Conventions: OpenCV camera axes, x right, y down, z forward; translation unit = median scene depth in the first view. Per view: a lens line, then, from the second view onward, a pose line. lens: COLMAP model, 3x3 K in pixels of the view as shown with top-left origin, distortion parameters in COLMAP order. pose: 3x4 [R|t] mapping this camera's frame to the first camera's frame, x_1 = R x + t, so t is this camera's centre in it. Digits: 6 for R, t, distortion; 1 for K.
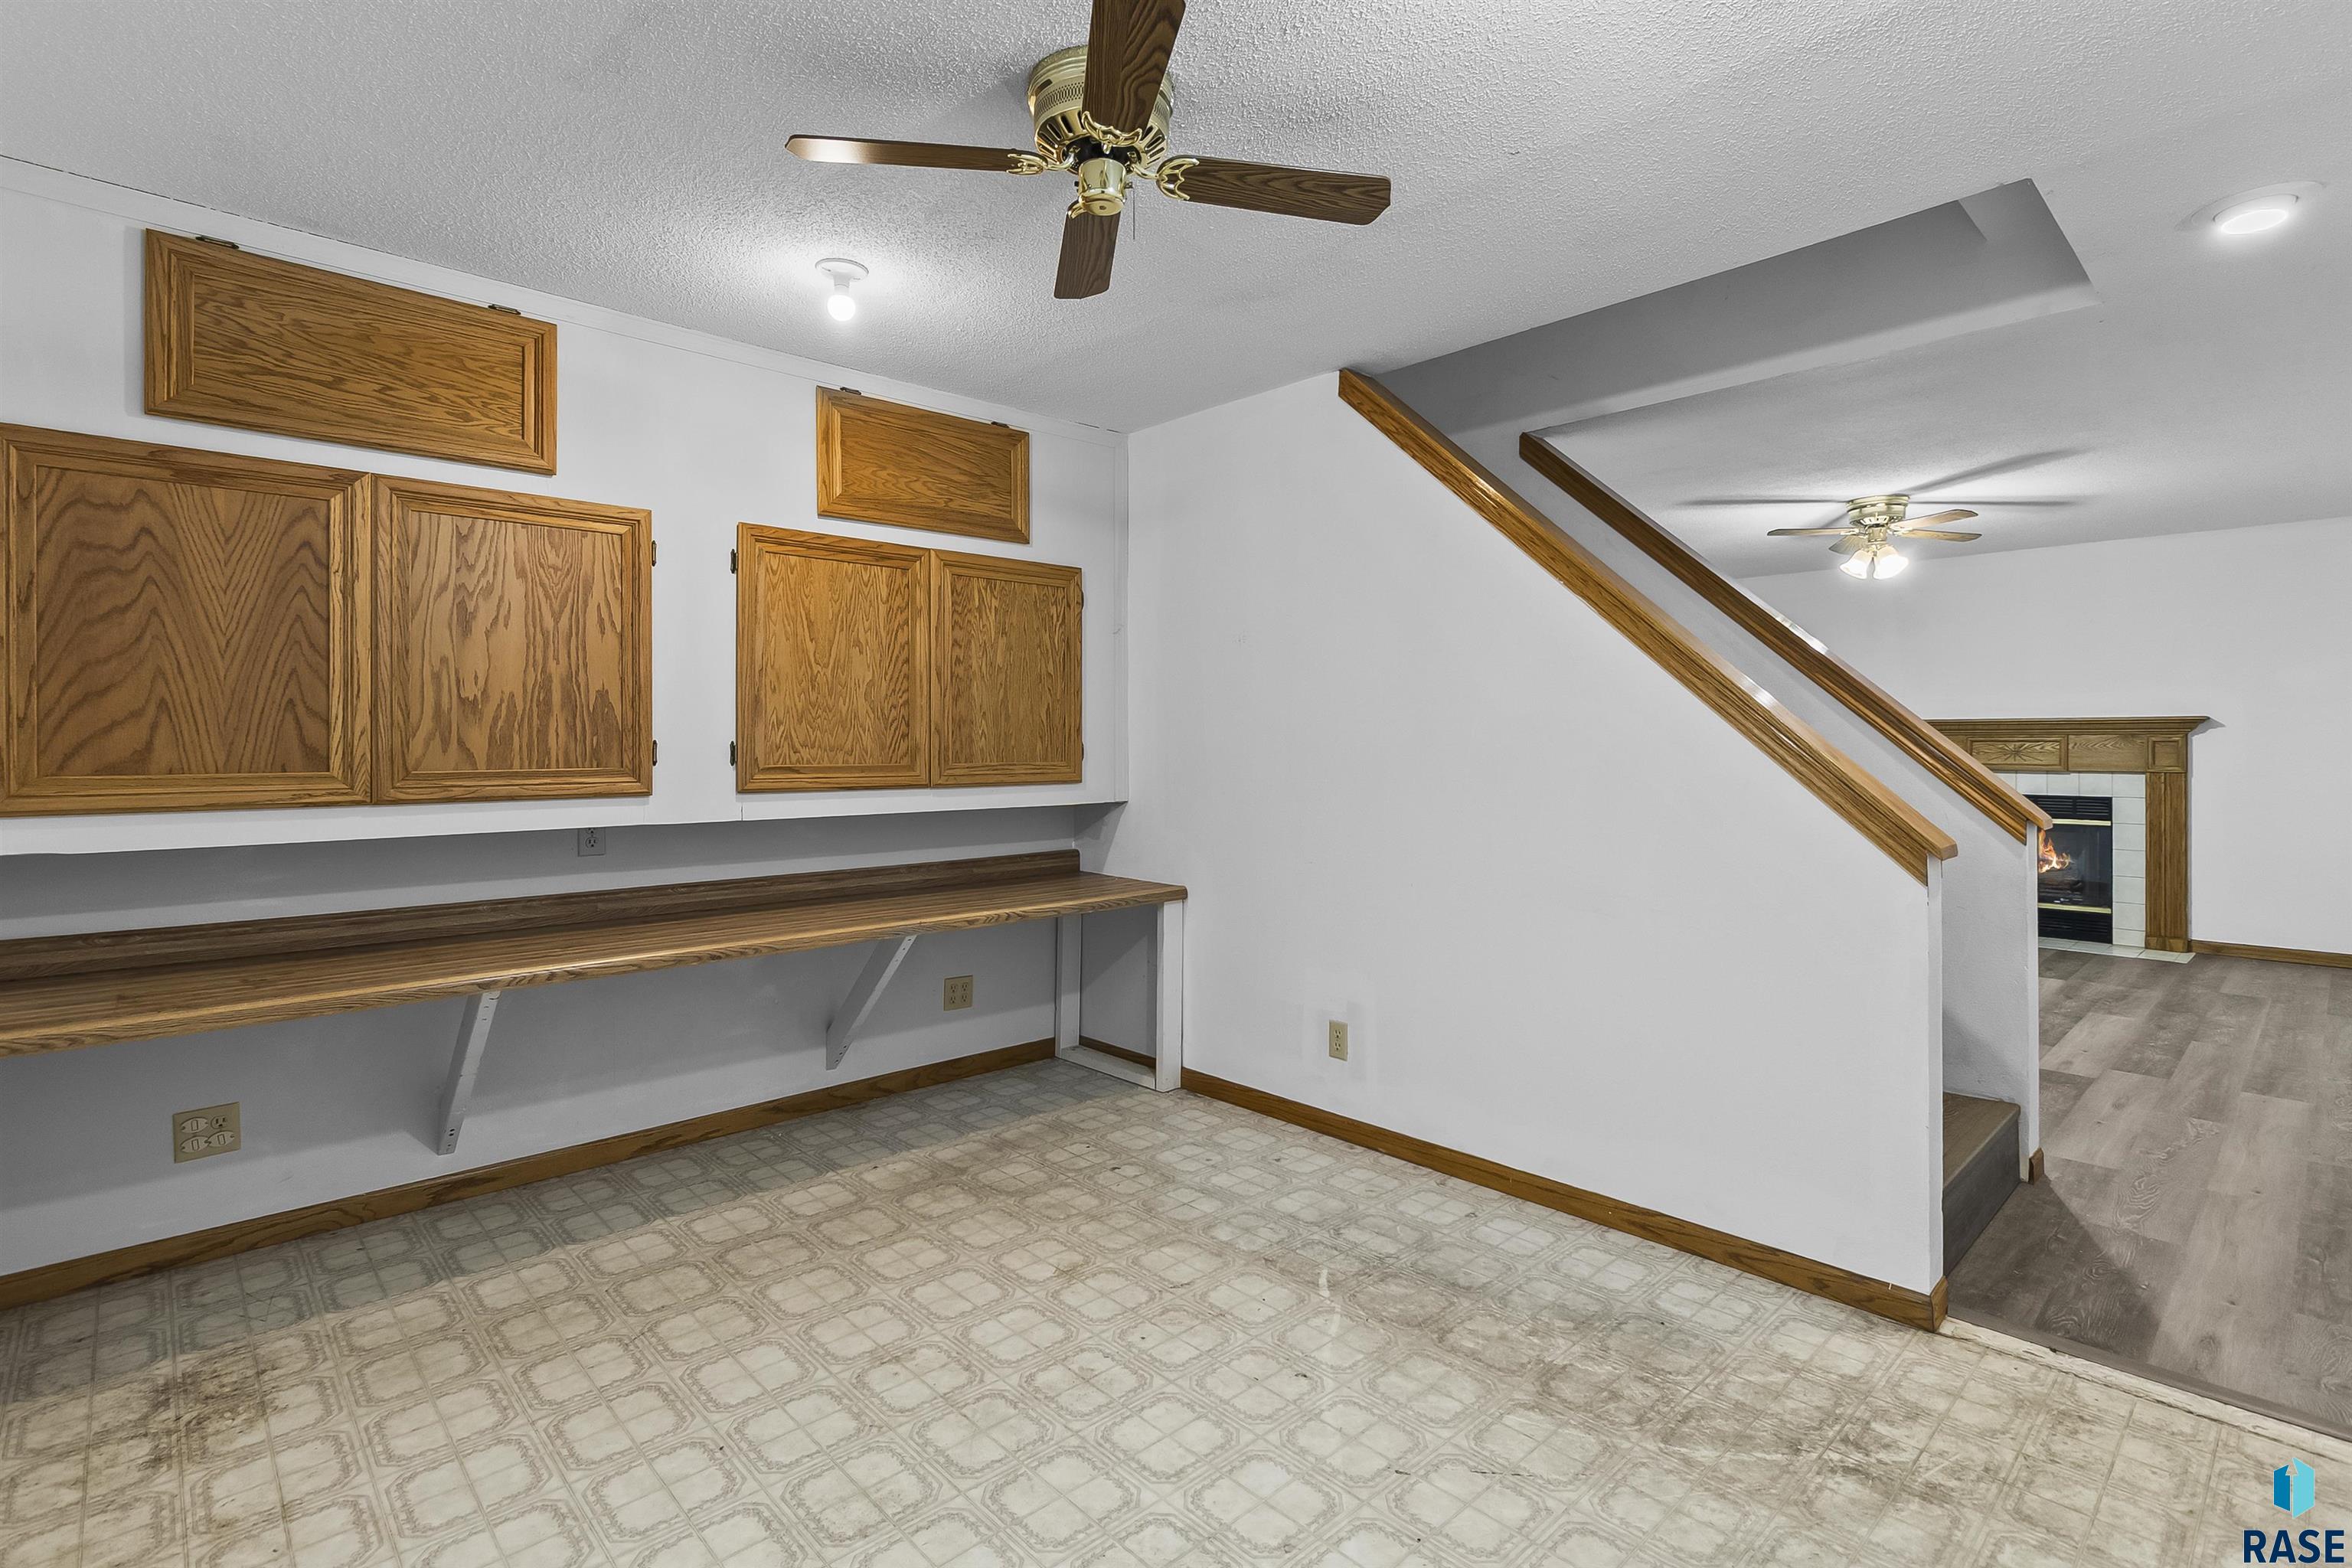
lens RADIAL K [[1119.2, 0, 1185.8], [0, 1119.2, 758.1], [0, 0, 1]] dist [-0.000669, -0.000161]
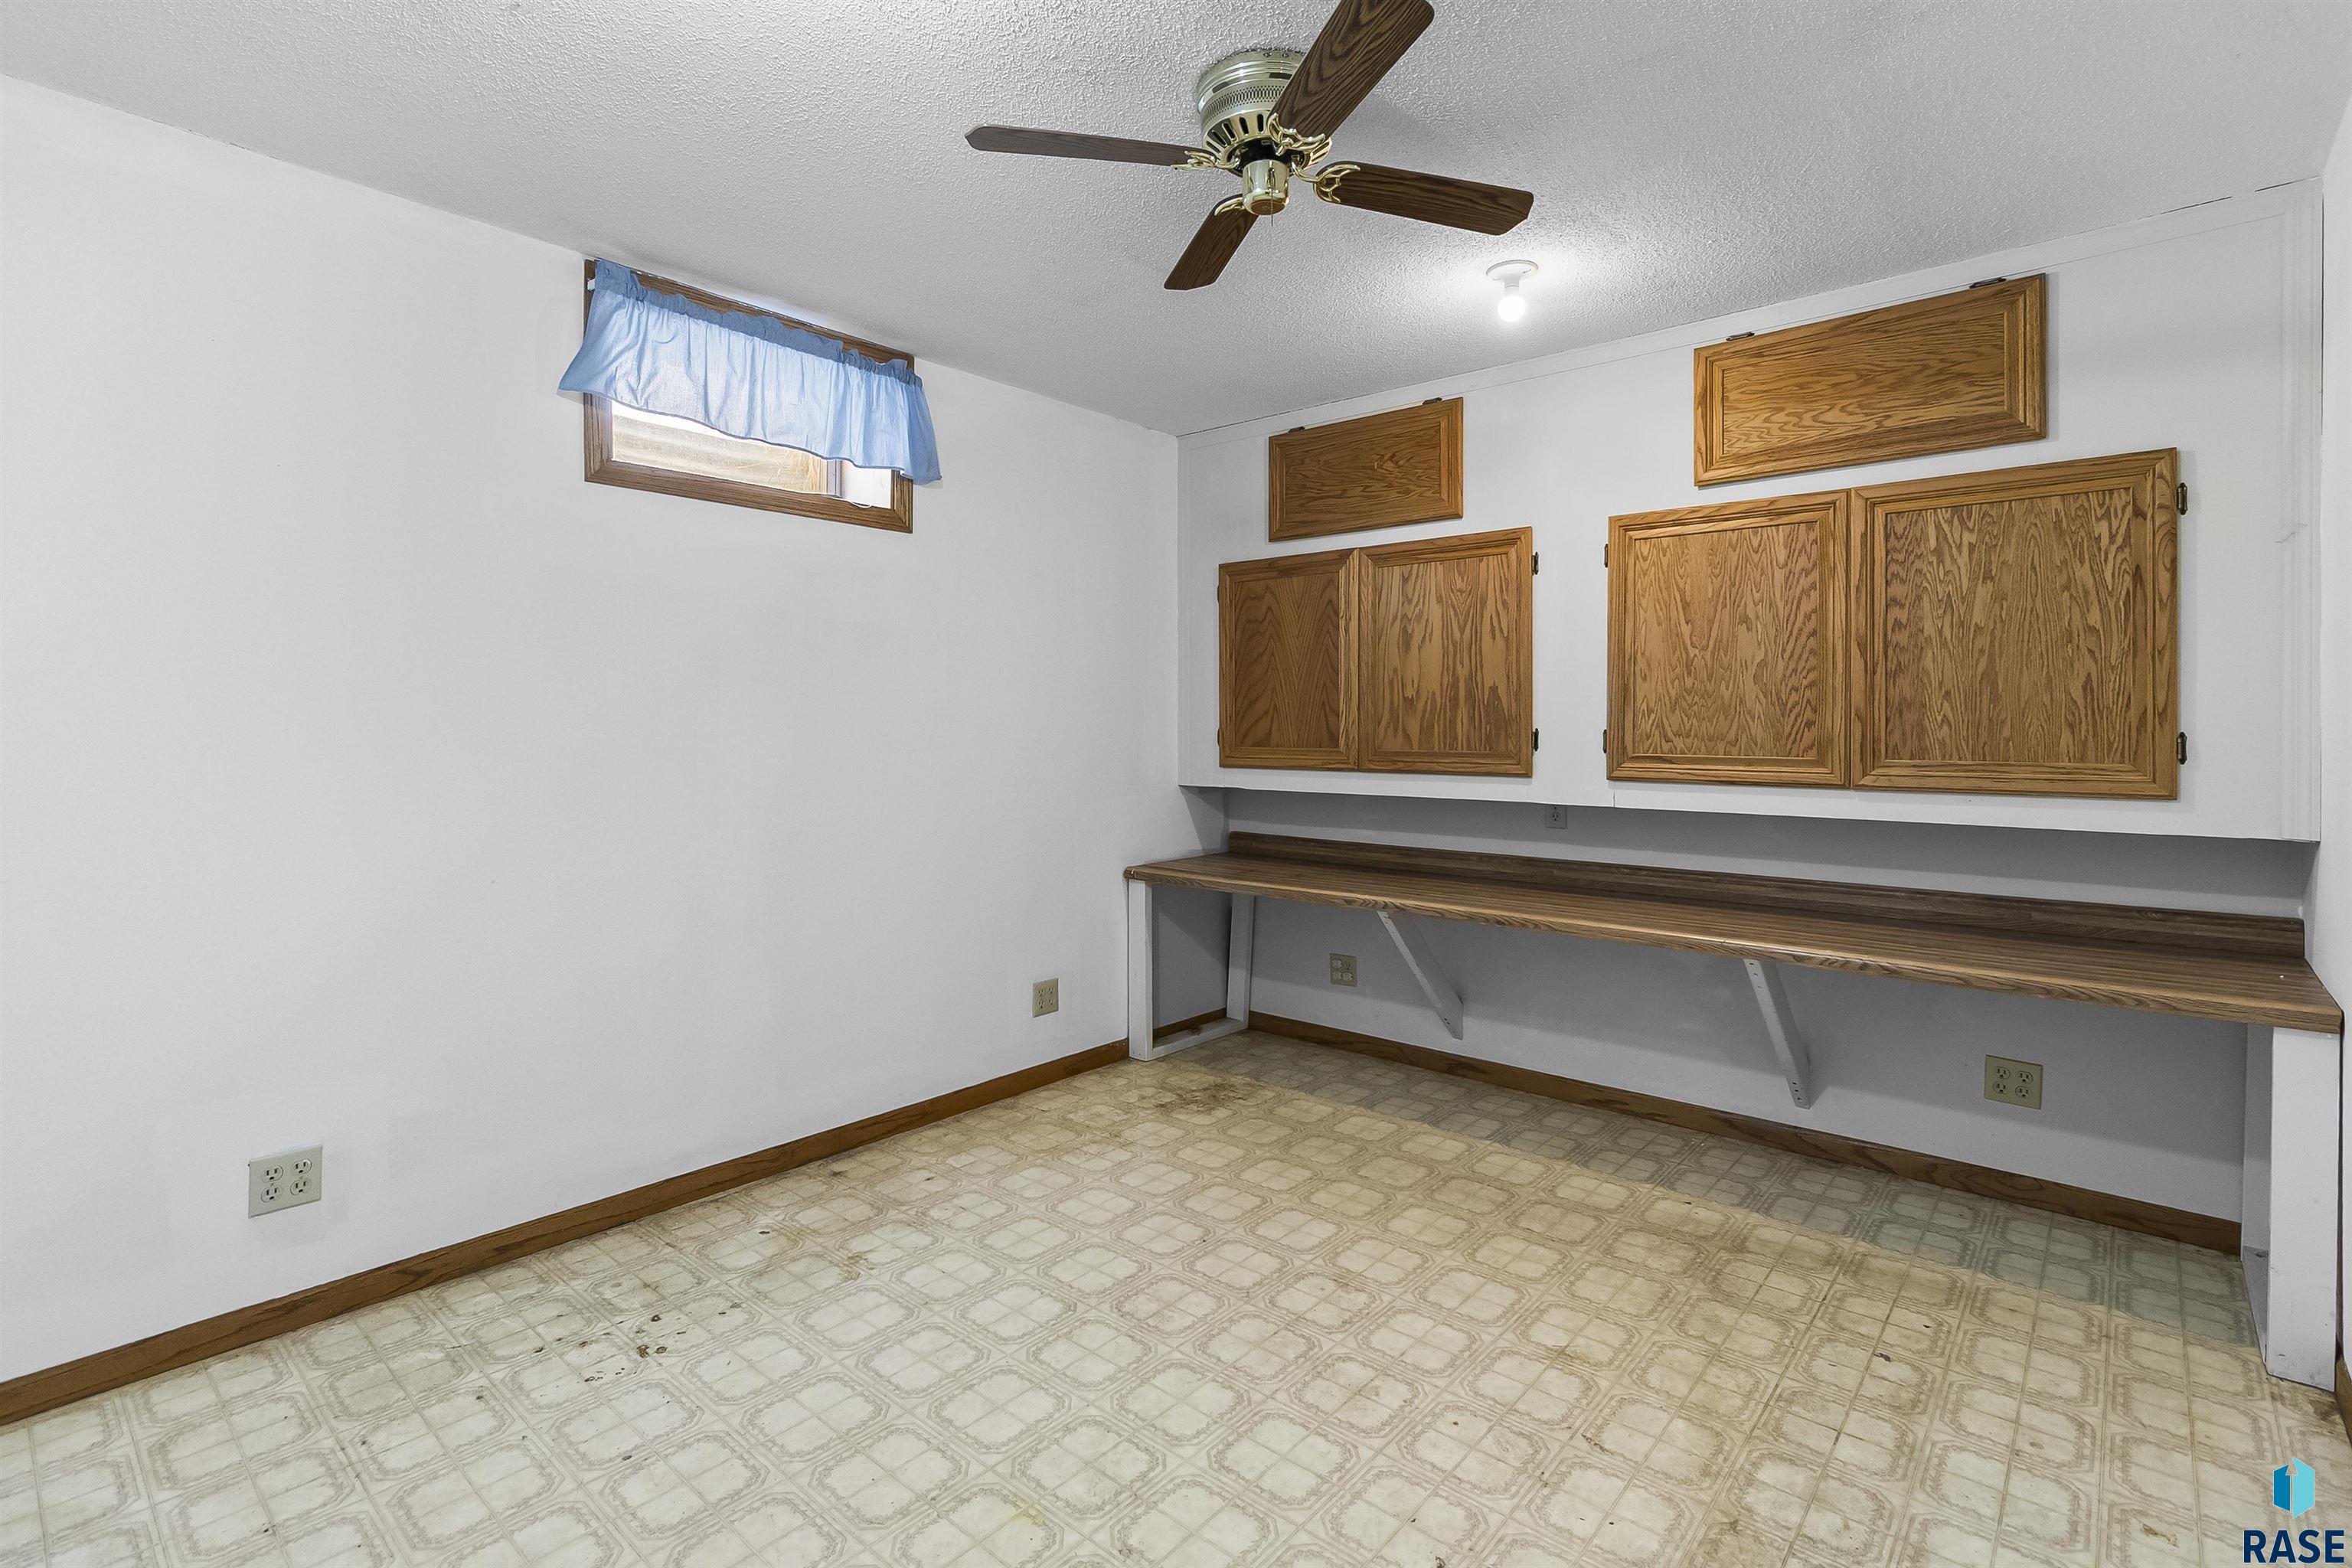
lens RADIAL K [[1088.6, 0, 1173.9], [0, 1088.6, 740.4], [0, 0, 1]] dist [0.000295, -0.000364]
pose [[0.096414, 0.013955, -0.995243, 0.615519], [-0.017320, 0.999774, 0.012340, -0.011584], [0.995191, 0.016048, 0.096634, 0.556196]]
